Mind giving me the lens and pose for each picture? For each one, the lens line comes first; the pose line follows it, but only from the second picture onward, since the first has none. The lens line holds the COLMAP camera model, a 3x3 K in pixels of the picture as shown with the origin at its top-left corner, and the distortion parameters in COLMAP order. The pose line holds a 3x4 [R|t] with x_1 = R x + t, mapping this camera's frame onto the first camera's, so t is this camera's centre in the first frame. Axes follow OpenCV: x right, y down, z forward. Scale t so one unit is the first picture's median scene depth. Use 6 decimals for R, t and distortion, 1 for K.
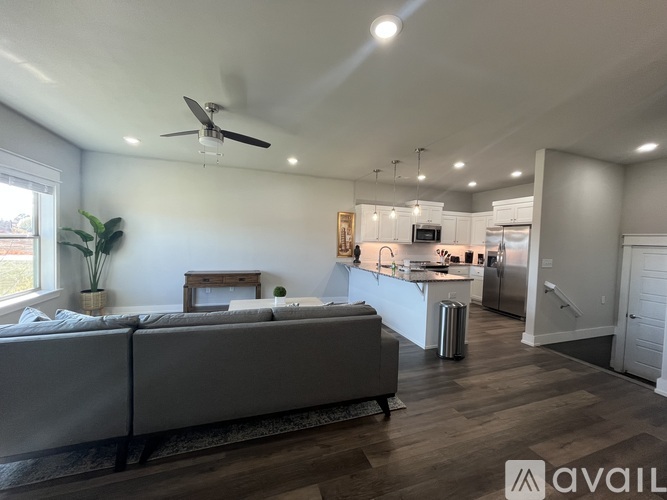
lens RADIAL K [[264.8, 0, 333.5], [0, 264.8, 250.0], [0, 0, 1]] dist [0.001879, 0.000077]
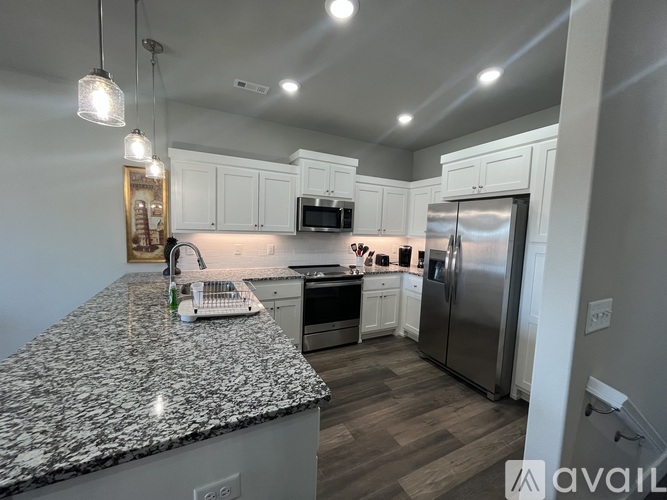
lens RADIAL K [[264.8, 0, 333.5], [0, 264.8, 250.0], [0, 0, 1]] dist [0.001879, 0.000077]
pose [[0.991541, -0.005837, 0.129662, 0.302781], [-0.000789, 0.998699, 0.050993, -0.019700], [-0.129791, -0.050664, 0.990246, 0.470235]]
